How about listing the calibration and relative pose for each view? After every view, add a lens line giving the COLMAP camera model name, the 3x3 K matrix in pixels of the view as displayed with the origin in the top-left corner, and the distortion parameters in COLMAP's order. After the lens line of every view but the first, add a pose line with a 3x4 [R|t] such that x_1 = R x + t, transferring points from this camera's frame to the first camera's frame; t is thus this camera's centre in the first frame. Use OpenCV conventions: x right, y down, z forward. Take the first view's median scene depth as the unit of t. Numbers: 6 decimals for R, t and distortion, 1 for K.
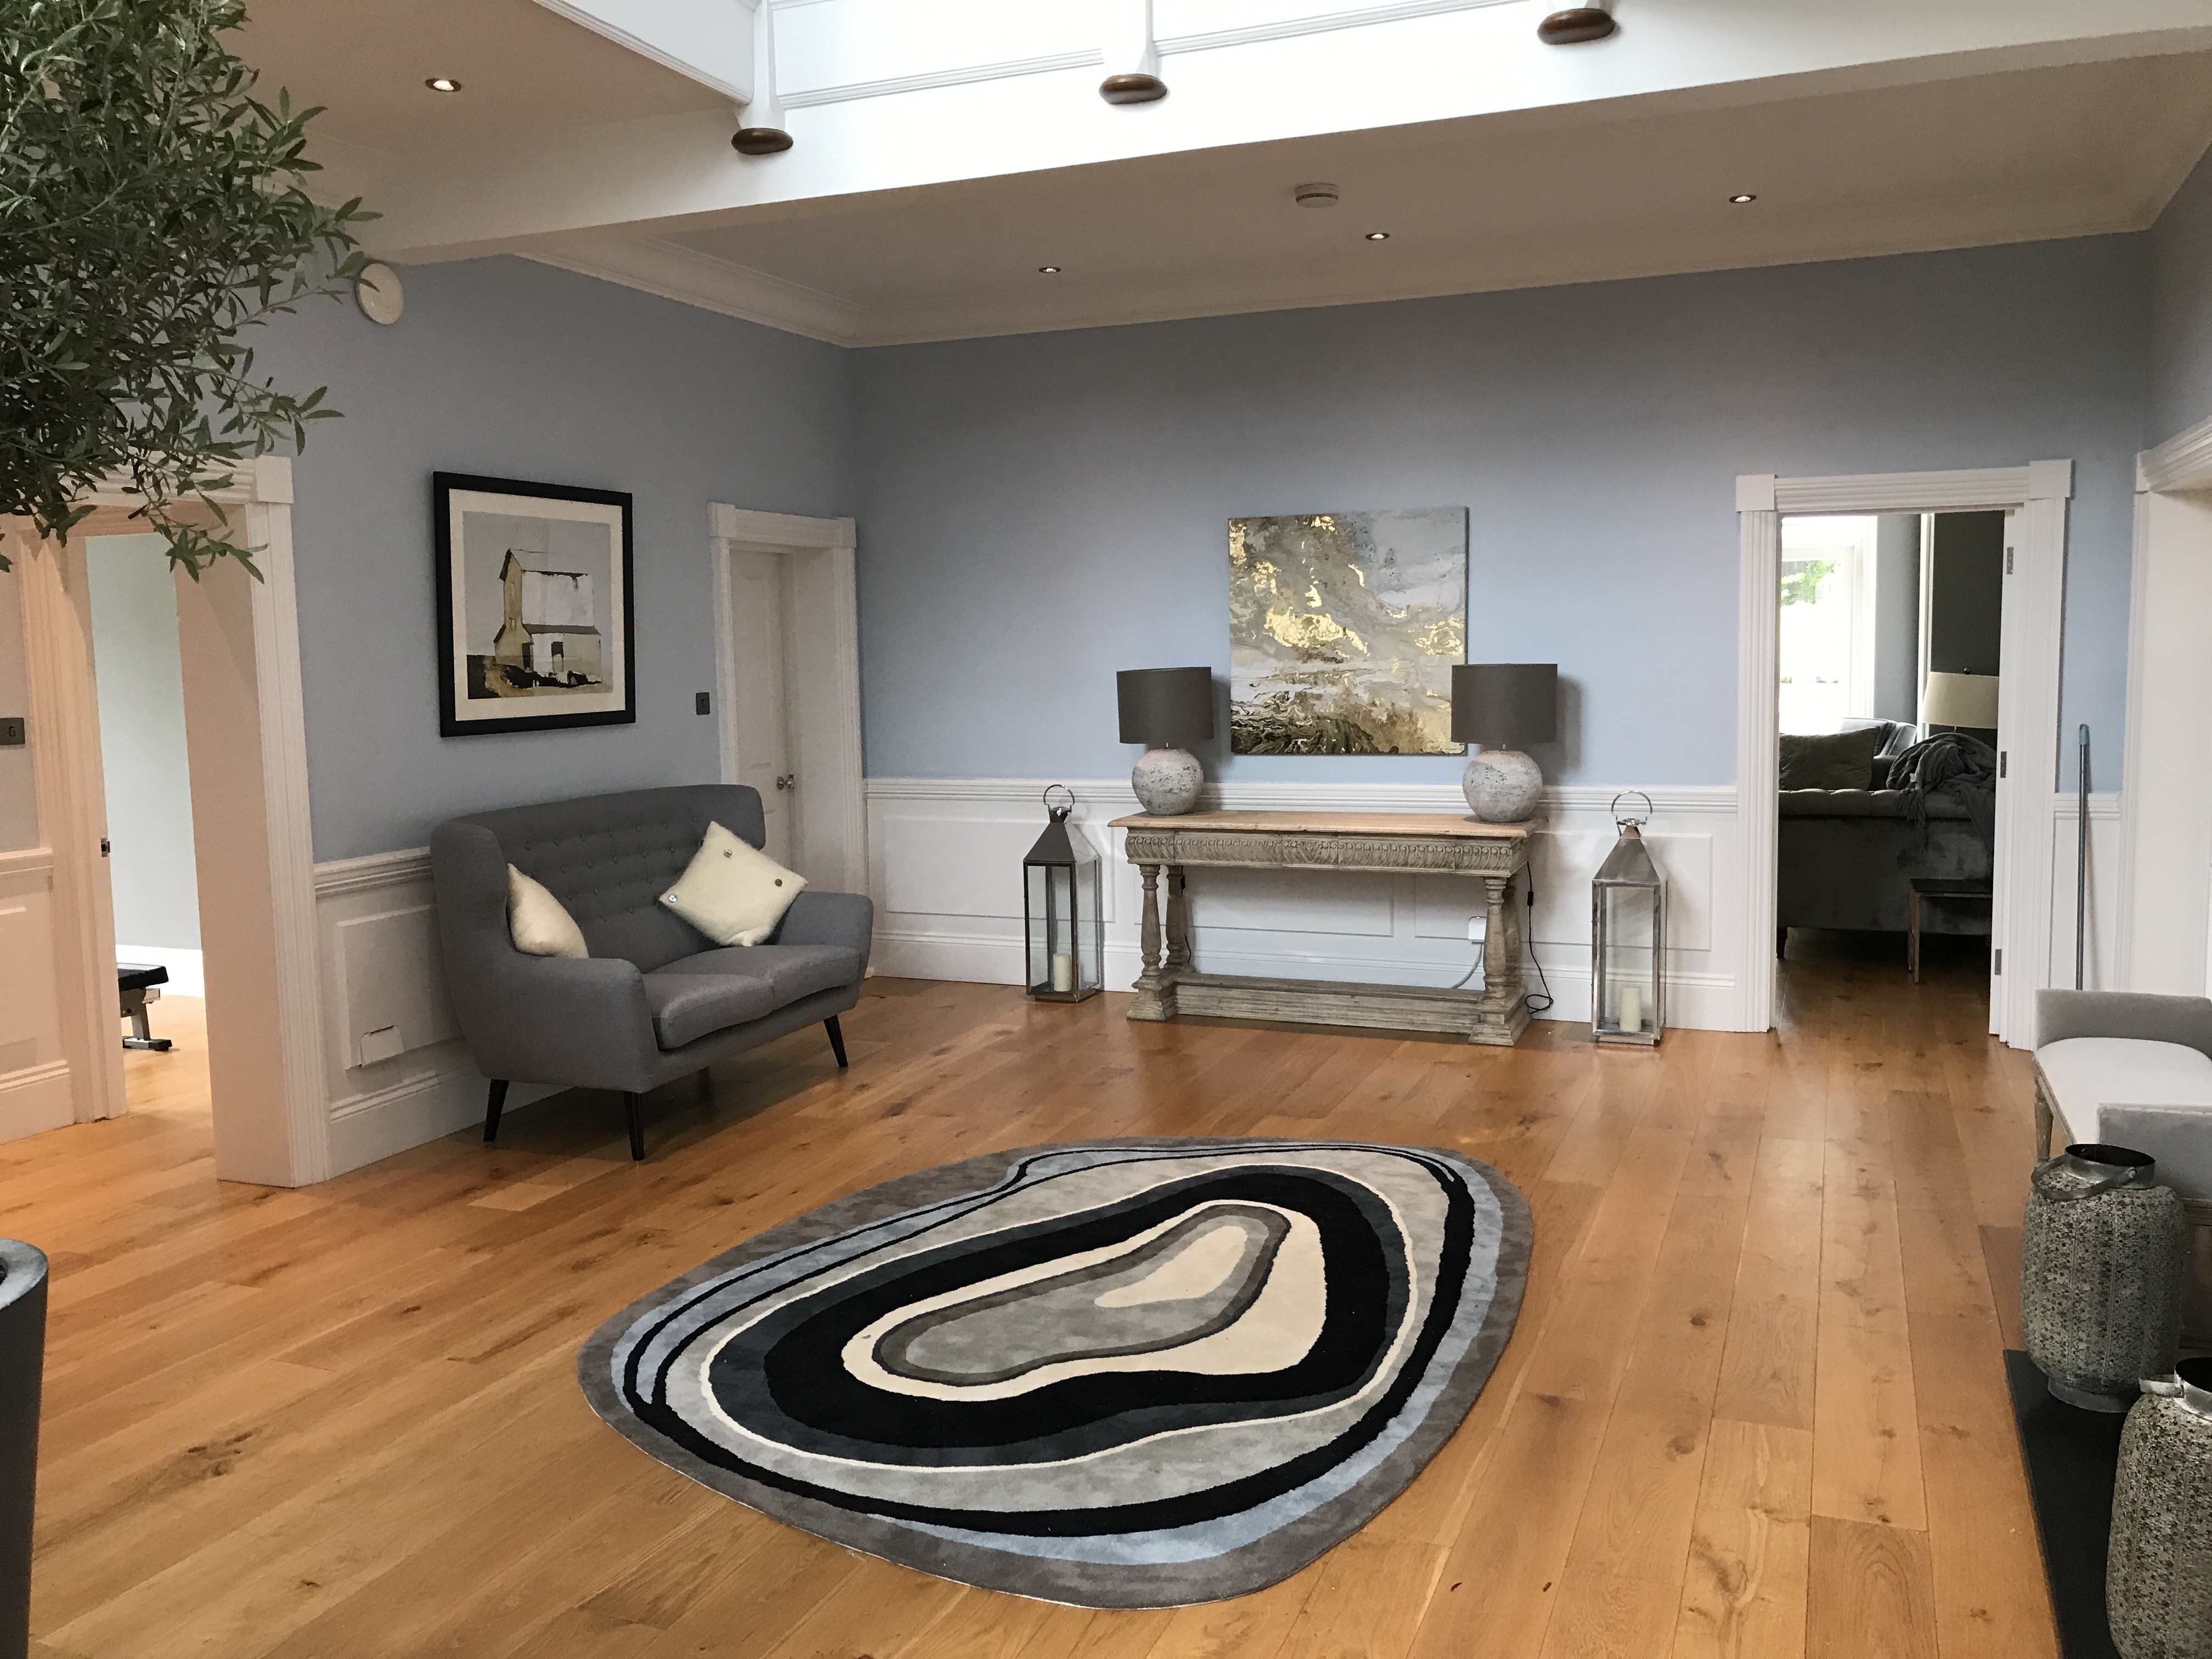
lens RADIAL K [[1813.9, 0, 1083.0], [0, 1813.9, 832.8], [0, 0, 1]] dist [0.034032, -0.024533]
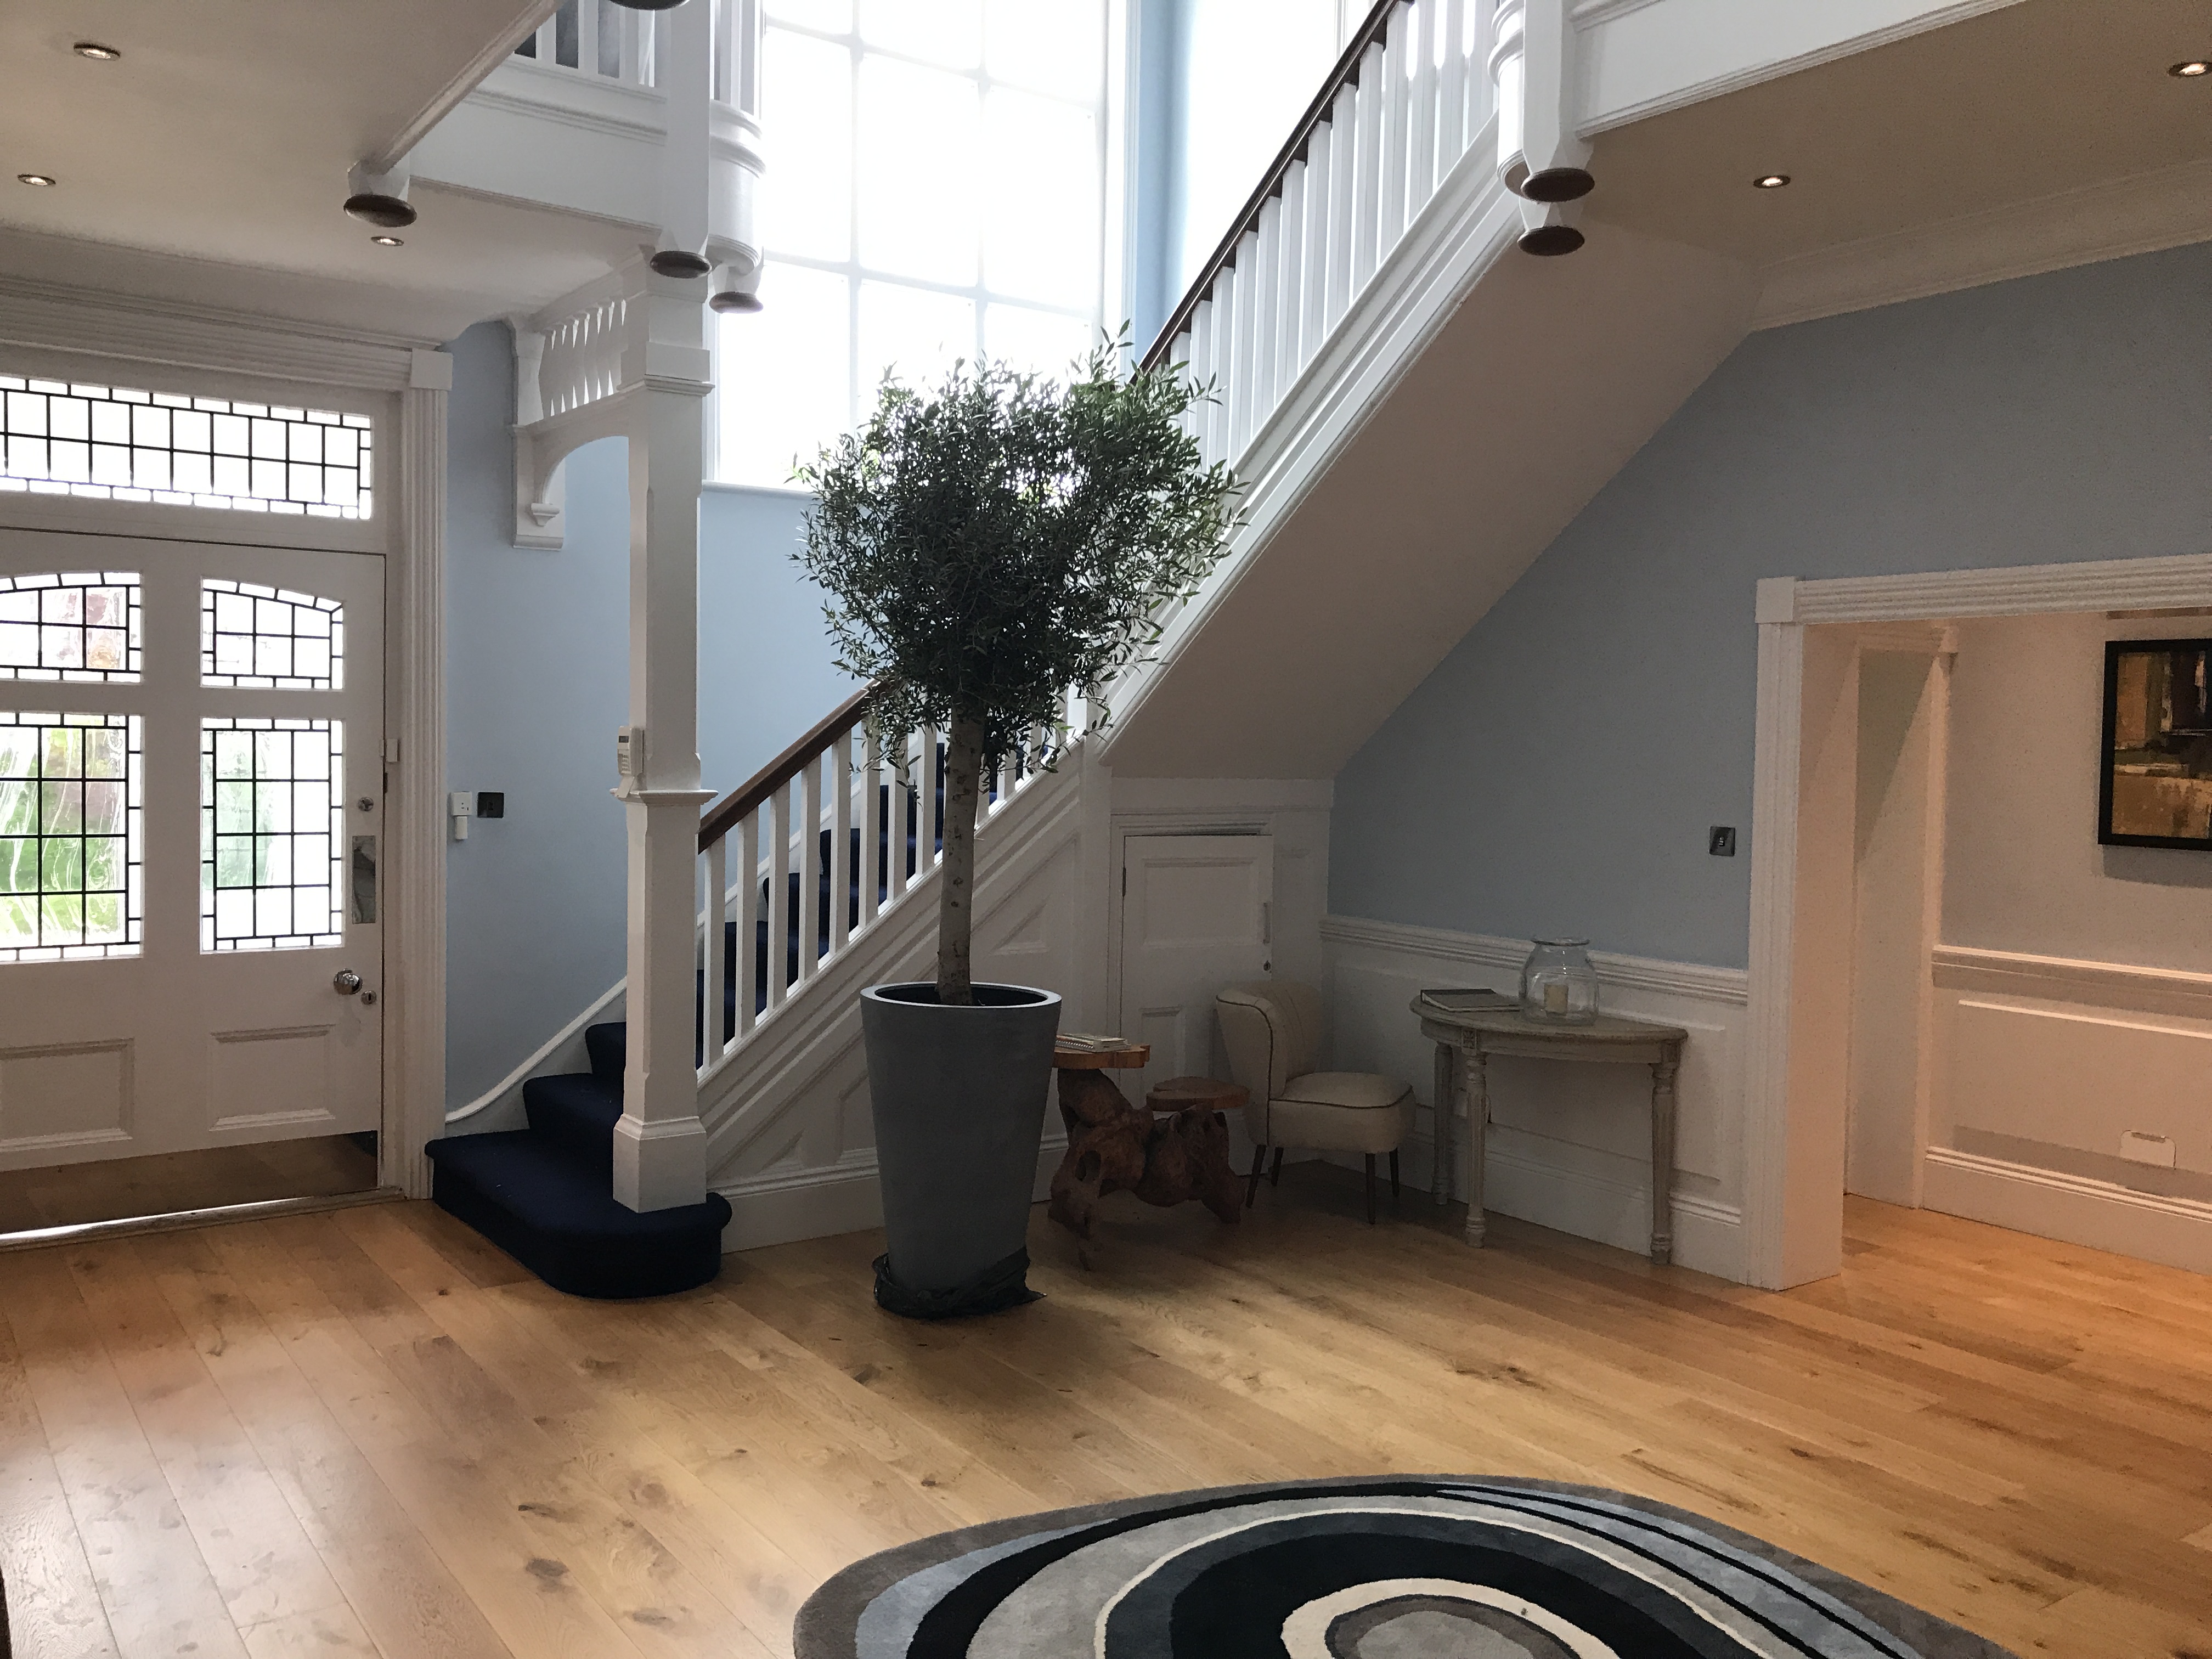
lens RADIAL K [[1813.9, 0, 1102.1], [0, 1813.9, 814.4], [0, 0, 1]] dist [0.034032, -0.024533]
pose [[-0.536498, 0.043872, -0.842760, 0.442912], [-0.101896, 0.987974, 0.116298, -0.102832], [0.837727, 0.148268, -0.525576, 0.812640]]
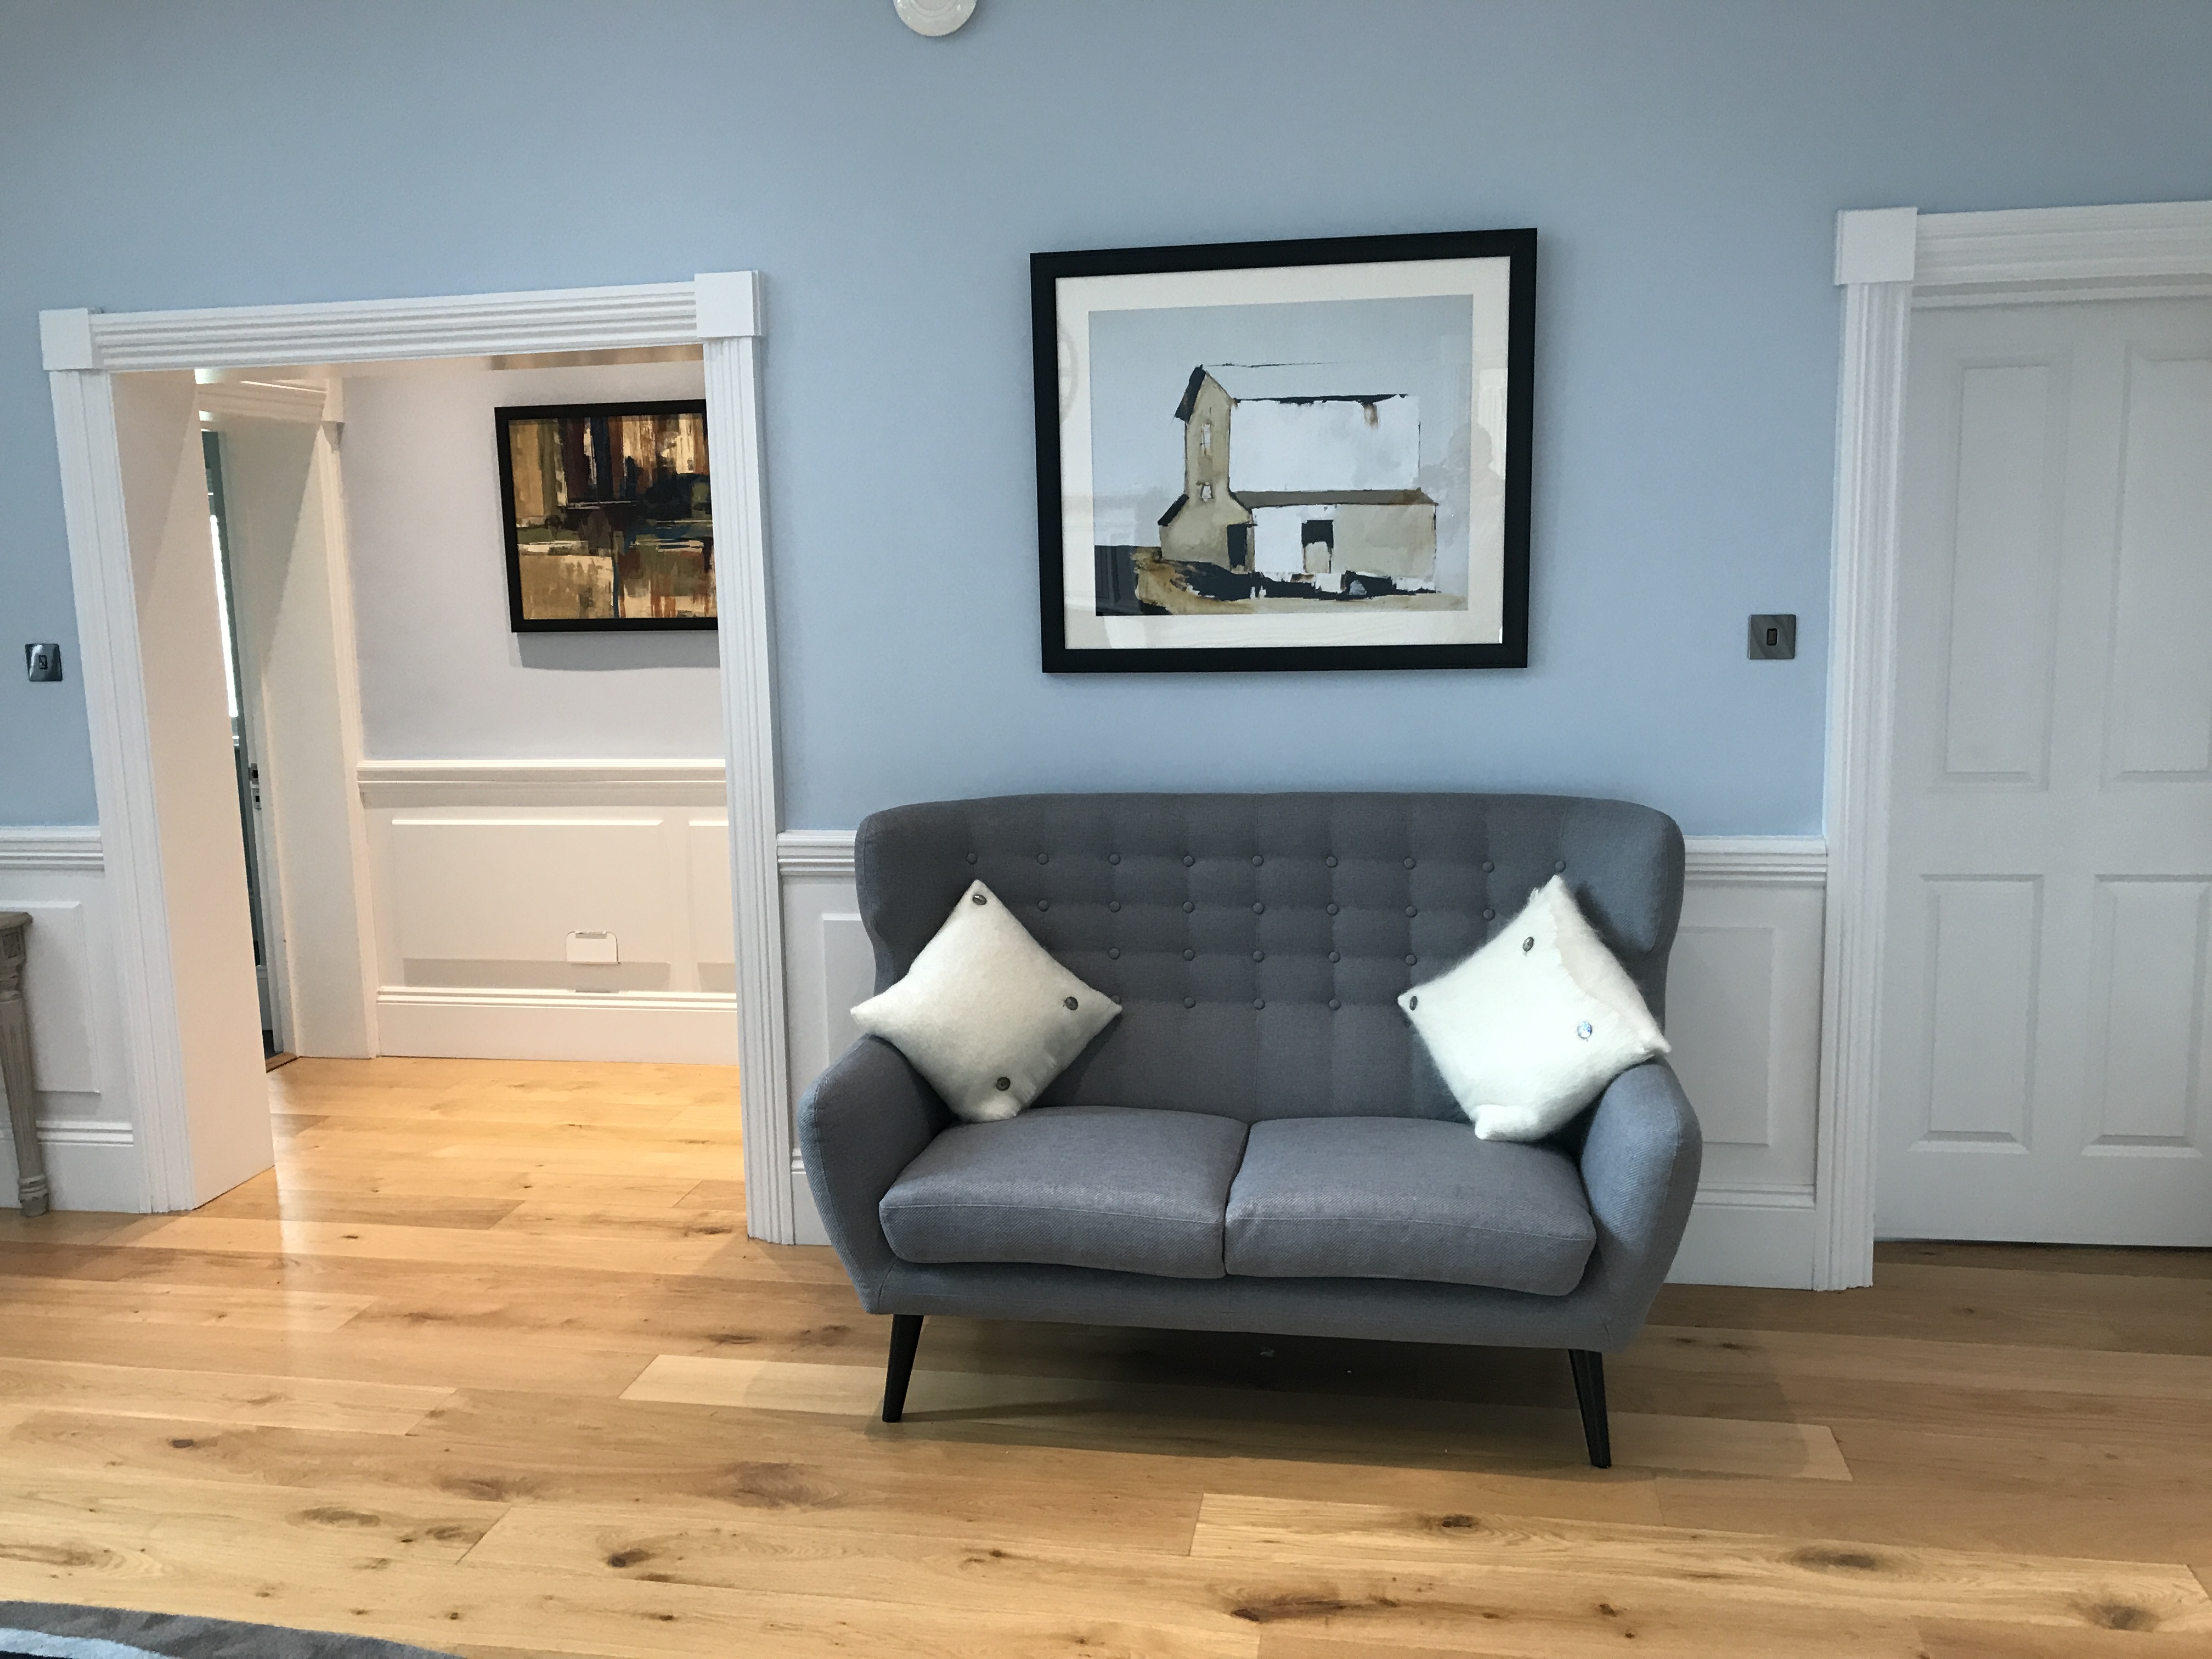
lens RADIAL K [[1813.9, 0, 1113.3], [0, 1813.9, 819.1], [0, 0, 1]] dist [0.034032, -0.024533]
pose [[0.206418, 0.161125, -0.965106, 0.277831], [-0.085568, 0.985542, 0.146235, -0.093452], [0.974715, 0.052397, 0.217221, 0.845901]]
